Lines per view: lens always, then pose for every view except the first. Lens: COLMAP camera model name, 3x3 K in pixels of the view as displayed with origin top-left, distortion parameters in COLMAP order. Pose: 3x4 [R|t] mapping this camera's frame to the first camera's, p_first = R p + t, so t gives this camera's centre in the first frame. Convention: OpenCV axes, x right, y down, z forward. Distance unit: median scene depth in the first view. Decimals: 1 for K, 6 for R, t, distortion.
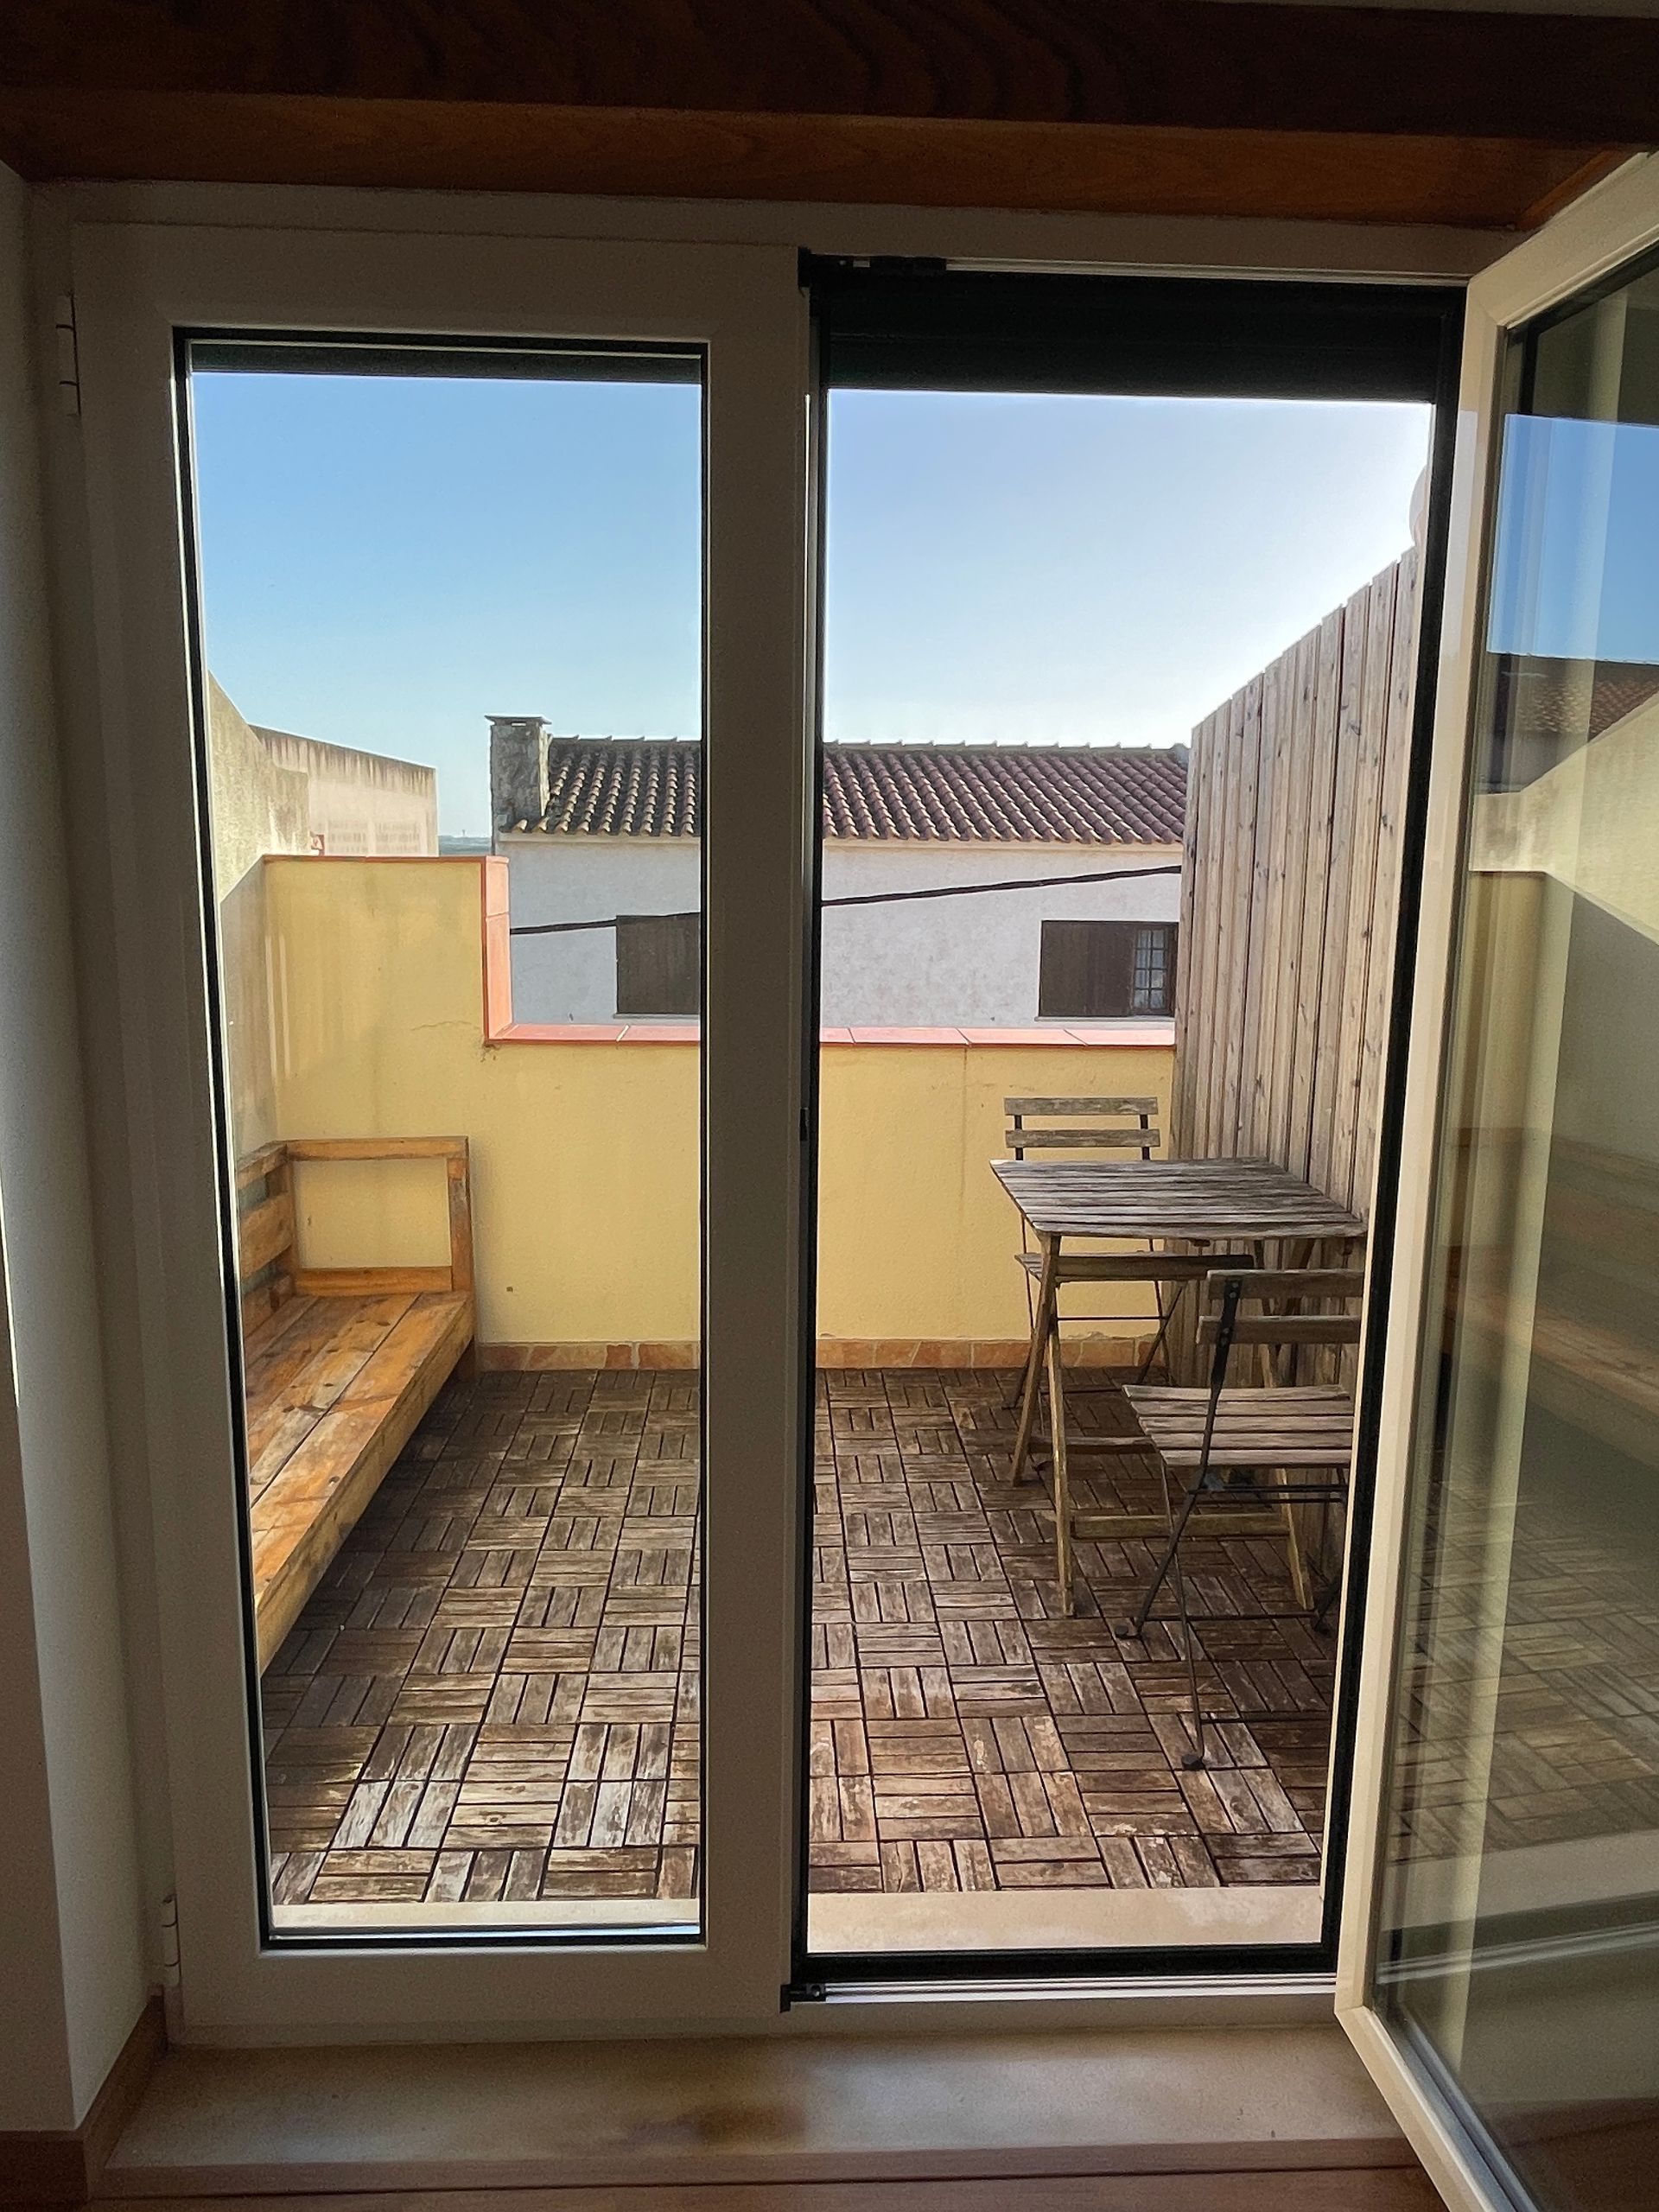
lens RADIAL K [[1323.7, 0, 824.0], [0, 1323.7, 1049.0], [0, 0, 1]] dist [-0.003249, -0.000694]
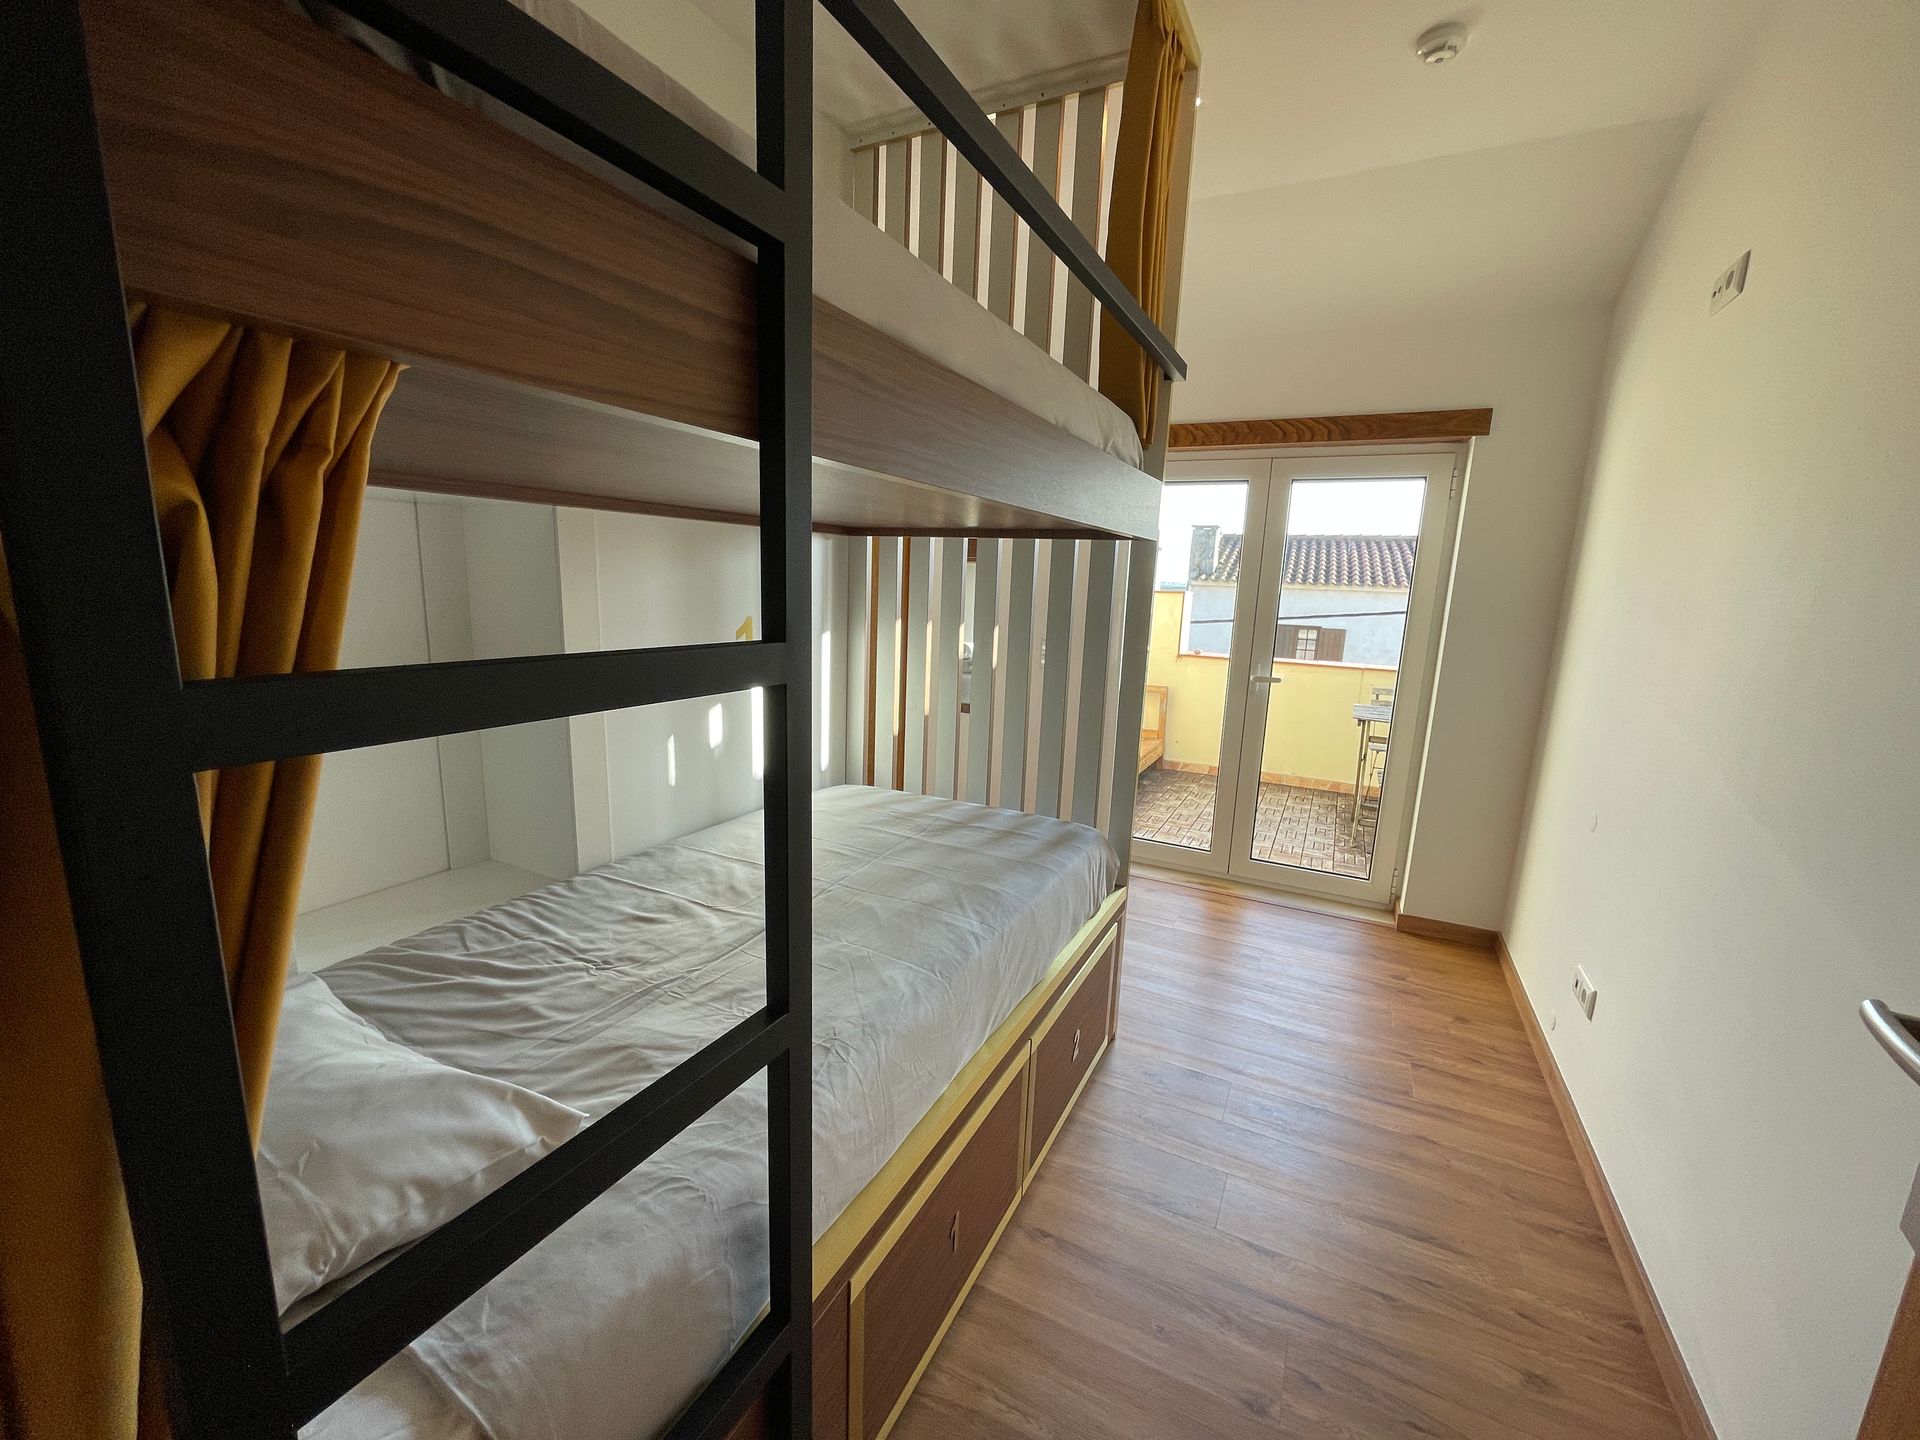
lens RADIAL K [[770.4, 0, 960.0], [0, 770.4, 720.0], [0, 0, 1]] dist [-0.000382, -0.000120]
pose [[0.864922, 0.107304, -0.490302, 0.170502], [-0.097334, 0.994194, 0.045878, 0.103346], [0.492378, 0.008042, 0.870344, -0.689581]]
